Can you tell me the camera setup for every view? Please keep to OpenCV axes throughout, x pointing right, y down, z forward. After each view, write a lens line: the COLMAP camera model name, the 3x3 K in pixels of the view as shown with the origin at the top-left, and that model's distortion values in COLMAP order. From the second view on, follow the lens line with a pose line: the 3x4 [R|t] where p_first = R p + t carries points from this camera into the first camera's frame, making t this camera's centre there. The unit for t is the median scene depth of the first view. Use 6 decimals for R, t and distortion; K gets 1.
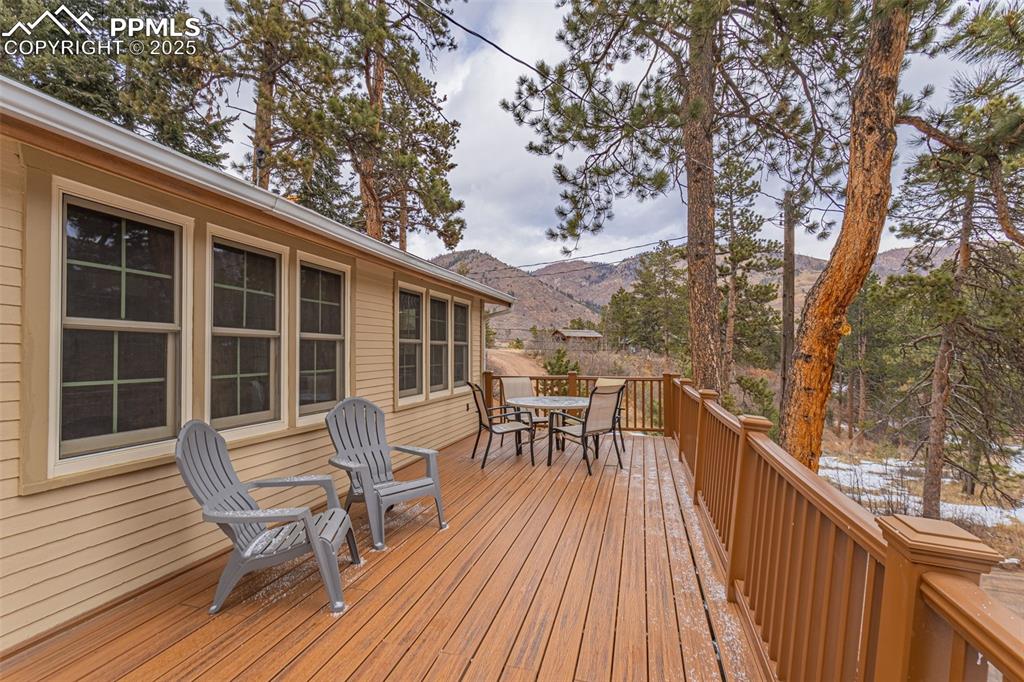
lens RADIAL K [[499.1, 0, 541.6], [0, 499.1, 344.8], [0, 0, 1]] dist [-0.002504, -0.000947]
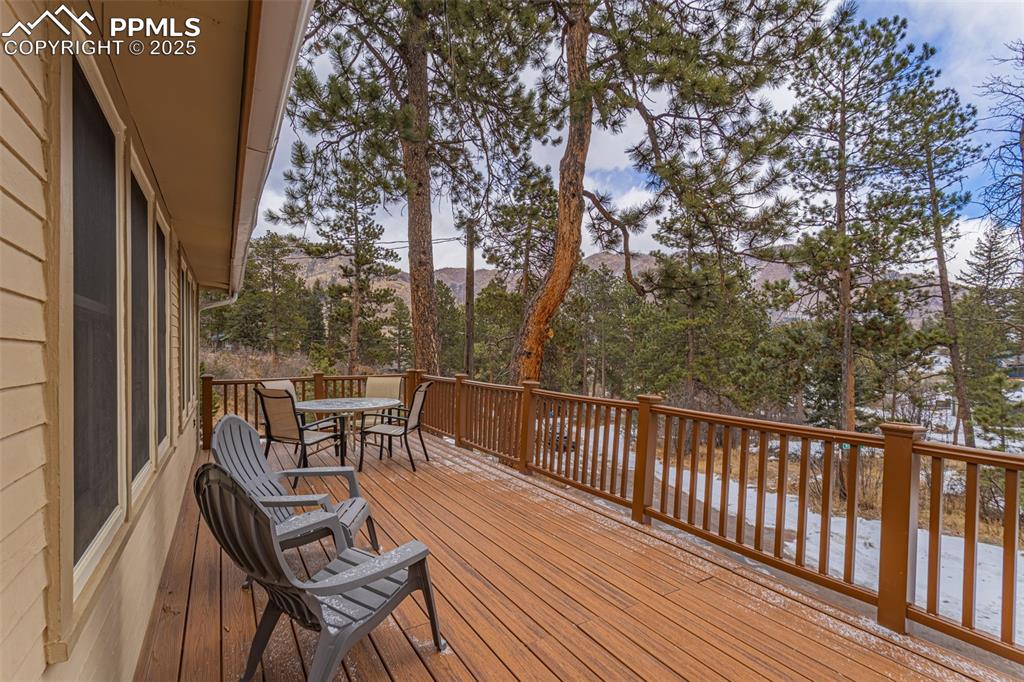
lens RADIAL K [[499.1, 0, 495.6], [0, 499.1, 340.7], [0, 0, 1]] dist [-0.002504, -0.000947]
pose [[0.682131, 0.009360, 0.731170, -0.188774], [-0.007583, 0.999955, -0.005727, -0.000750], [-0.731191, -0.001638, 0.682171, 0.062959]]
